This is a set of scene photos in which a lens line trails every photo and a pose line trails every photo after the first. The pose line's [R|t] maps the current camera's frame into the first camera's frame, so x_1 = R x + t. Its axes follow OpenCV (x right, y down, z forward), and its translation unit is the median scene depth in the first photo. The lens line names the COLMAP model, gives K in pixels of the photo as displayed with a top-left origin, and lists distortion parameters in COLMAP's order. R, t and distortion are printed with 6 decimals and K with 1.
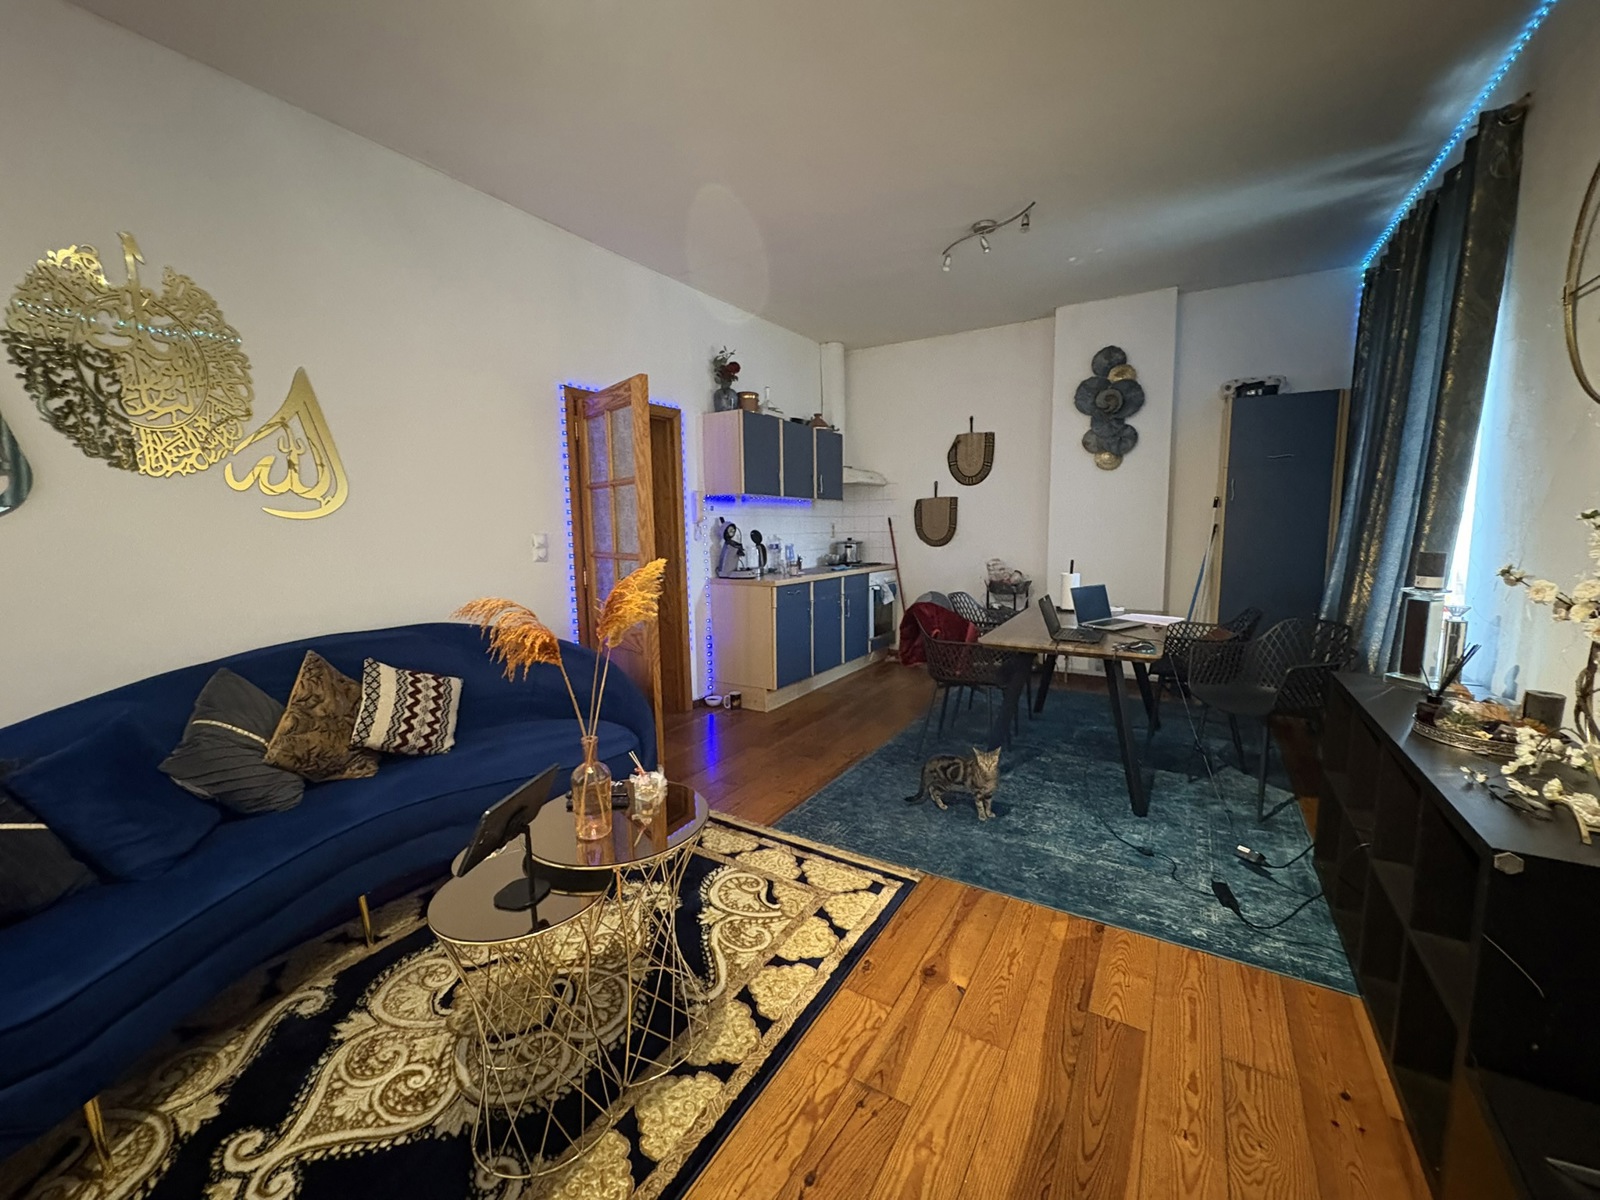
lens RADIAL K [[631.1, 0, 811.8], [0, 631.1, 596.6], [0, 0, 1]] dist [-0.011202, 0.000279]
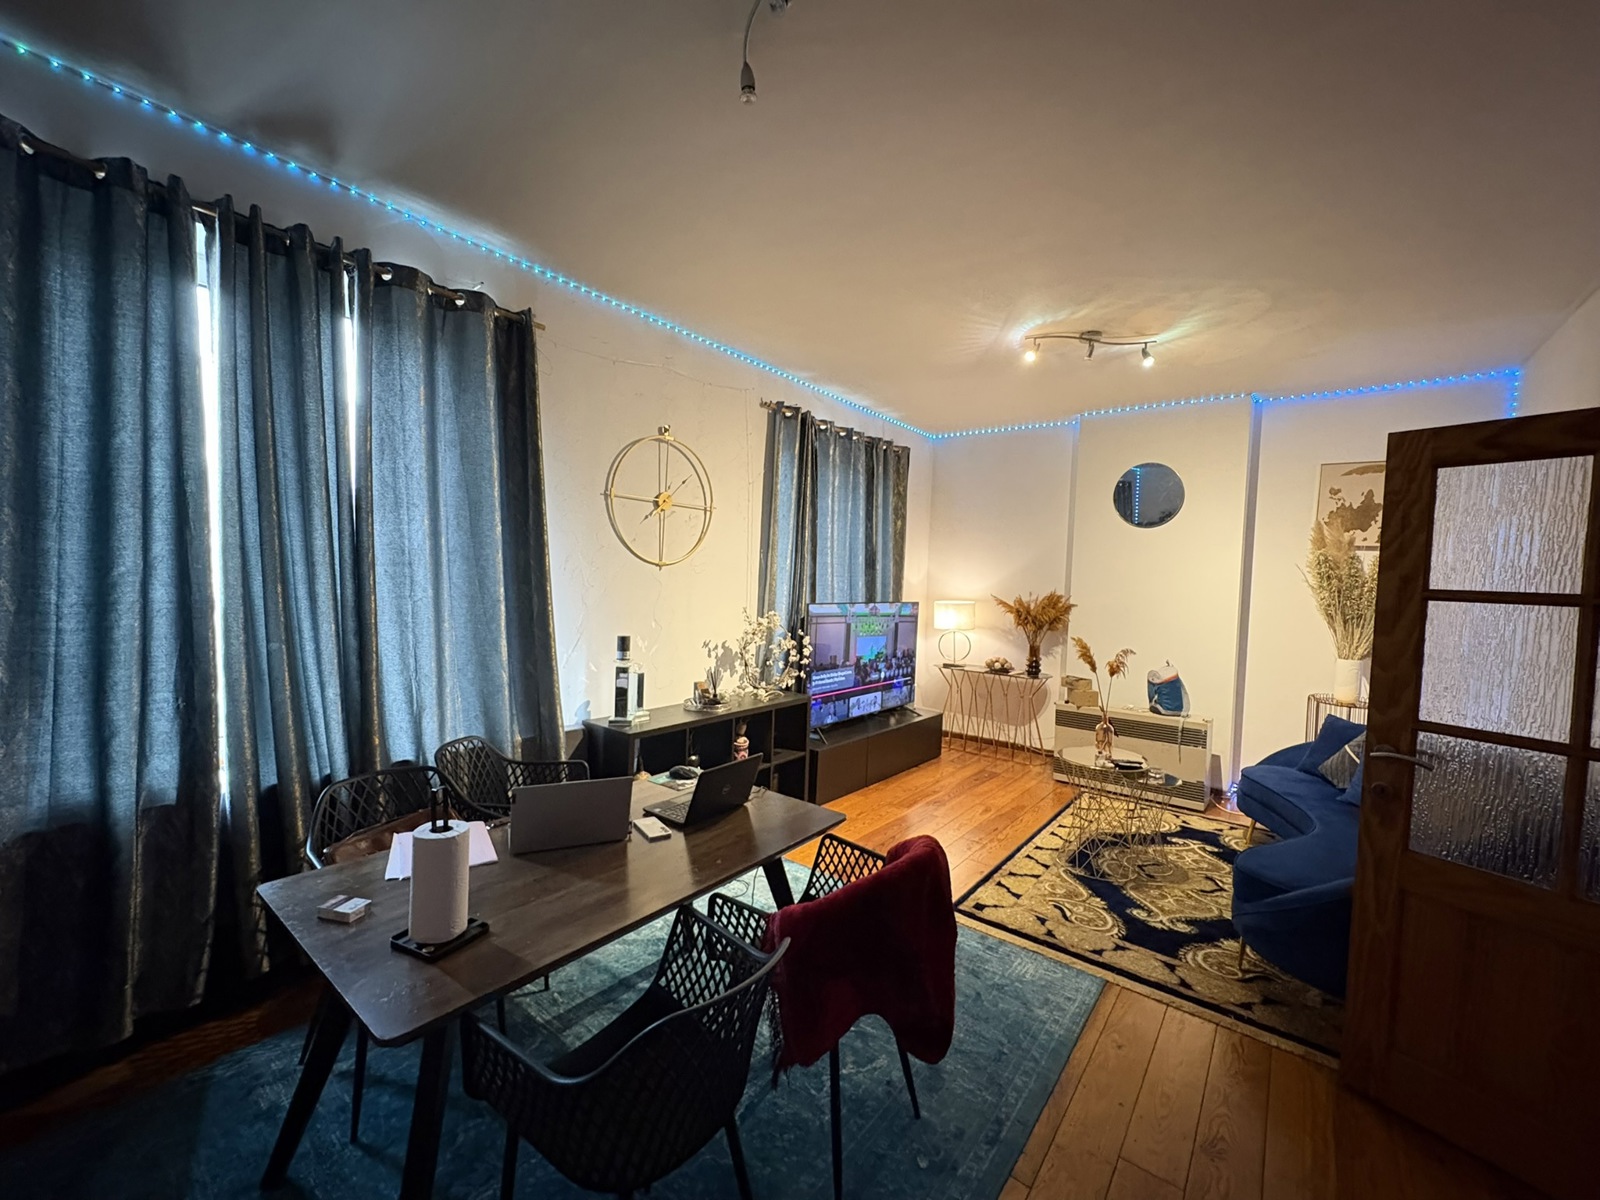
lens RADIAL K [[631.1, 0, 800.0], [0, 631.1, 597.0], [0, 0, 1]] dist [-0.011202, 0.000279]
pose [[-0.990622, -0.024627, 0.134396, 0.377440], [-0.003514, 0.987889, 0.155124, -0.448631], [-0.136589, 0.153197, -0.978711, 2.713627]]
